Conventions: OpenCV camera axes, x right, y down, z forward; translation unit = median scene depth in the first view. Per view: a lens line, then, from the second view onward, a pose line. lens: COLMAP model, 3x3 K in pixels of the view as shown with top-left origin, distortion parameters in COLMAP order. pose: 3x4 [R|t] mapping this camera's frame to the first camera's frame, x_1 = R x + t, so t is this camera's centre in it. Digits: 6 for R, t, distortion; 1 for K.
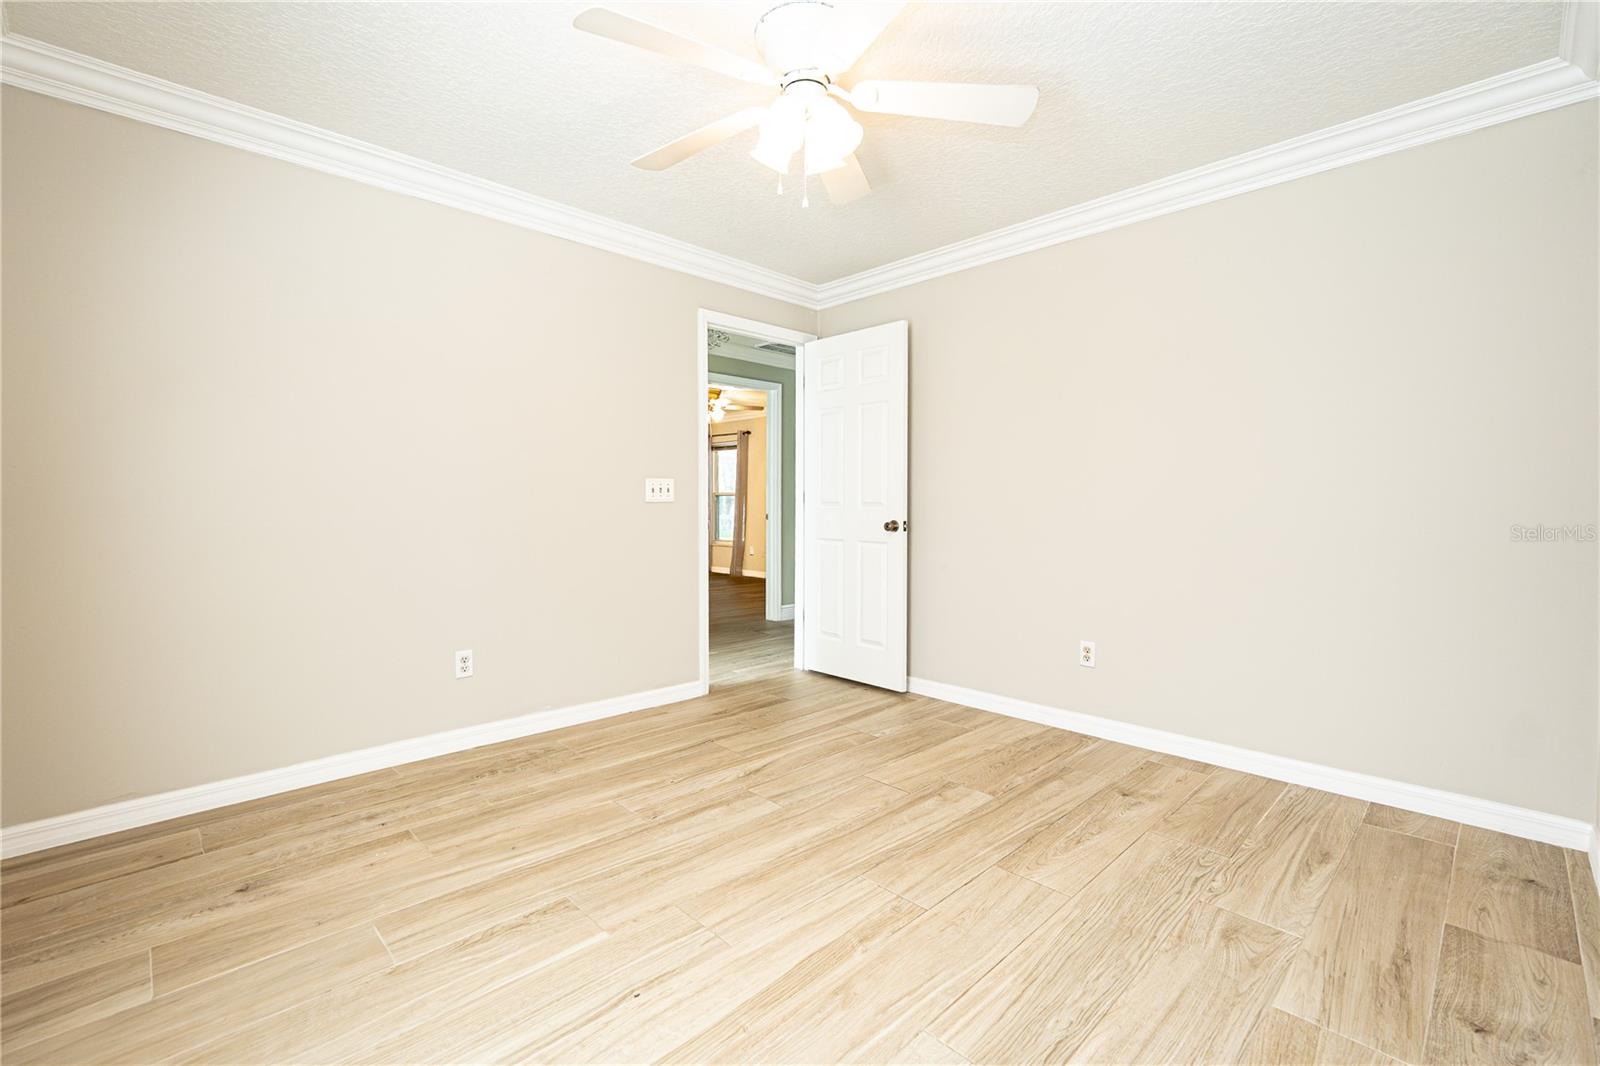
lens RADIAL K [[674.4, 0, 807.1], [0, 674.4, 516.1], [0, 0, 1]] dist [-0.011491, 0.000480]
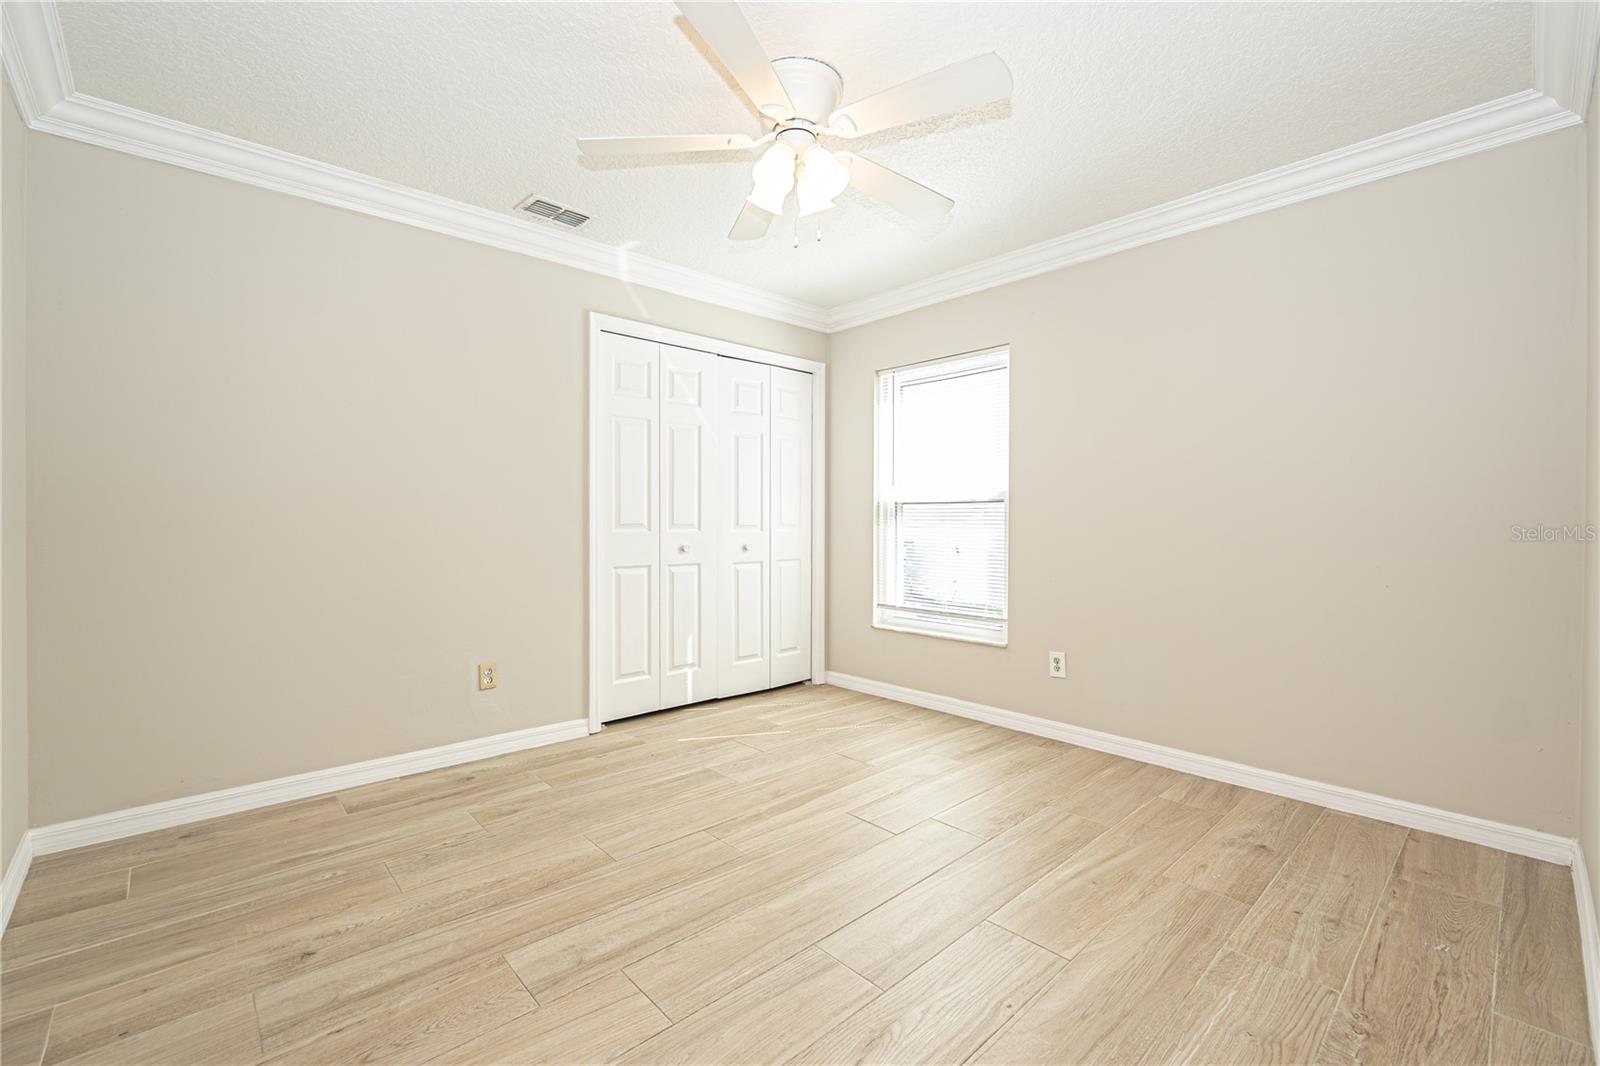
lens RADIAL K [[674.4, 0, 807.1], [0, 674.4, 516.1], [0, 0, 1]] dist [-0.011491, 0.000480]
pose [[-0.999595, -0.005389, 0.027932, -0.050181], [-0.005087, 0.999928, 0.010862, -0.039944], [-0.027988, 0.010715, -0.999551, 1.992269]]
